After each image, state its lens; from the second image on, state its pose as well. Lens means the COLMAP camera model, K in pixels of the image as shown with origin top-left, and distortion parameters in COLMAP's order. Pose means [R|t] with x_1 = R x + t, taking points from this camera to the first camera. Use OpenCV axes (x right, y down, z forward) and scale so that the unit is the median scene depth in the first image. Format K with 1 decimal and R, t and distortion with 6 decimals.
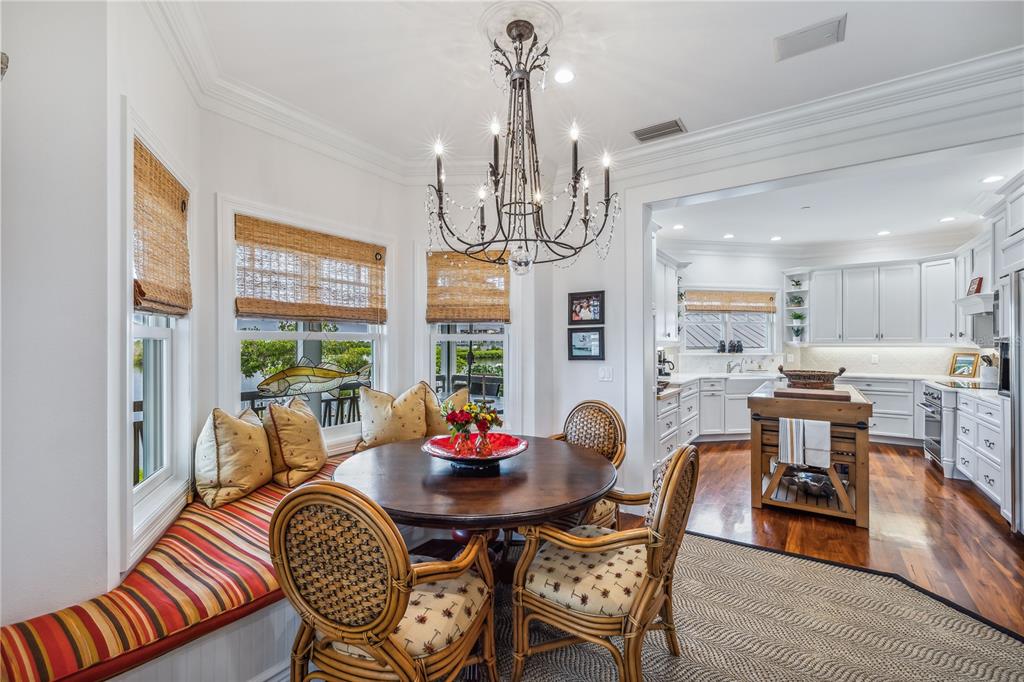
lens RADIAL K [[435.1, 0, 513.1], [0, 435.1, 340.7], [0, 0, 1]] dist [0.000762, 0.000192]
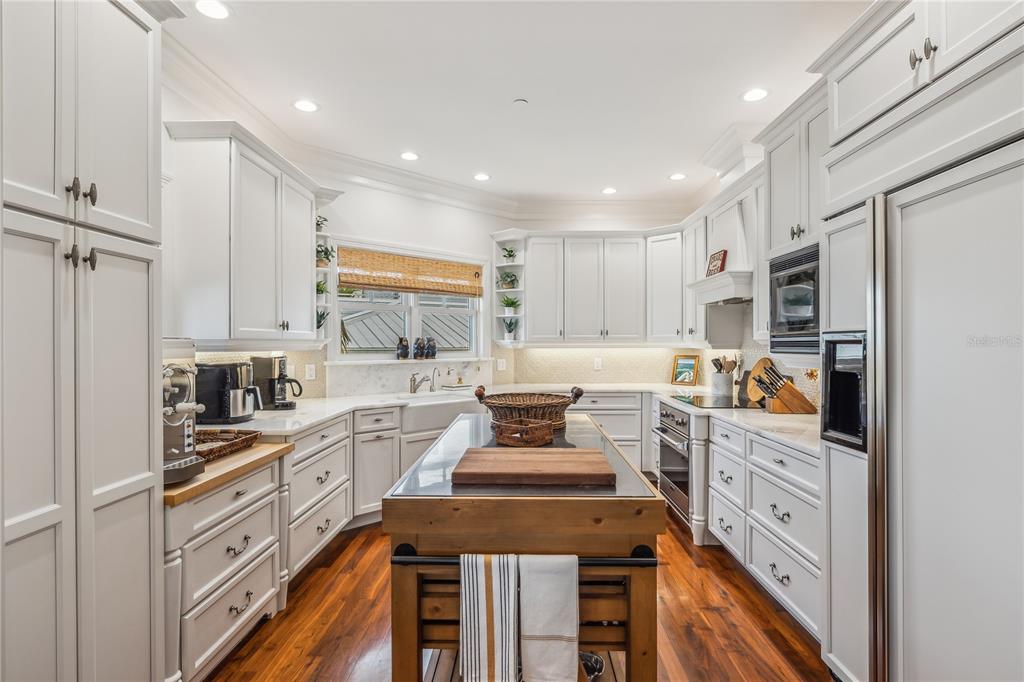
lens RADIAL K [[530.8, 0, 511.8], [0, 530.8, 342.9], [0, 0, 1]] dist [-0.000122, 0.000019]
pose [[0.837812, -0.001702, 0.545956, 0.237494], [-0.001403, 0.999985, 0.005270, 0.001980], [-0.545957, -0.005181, 0.837797, 0.356107]]
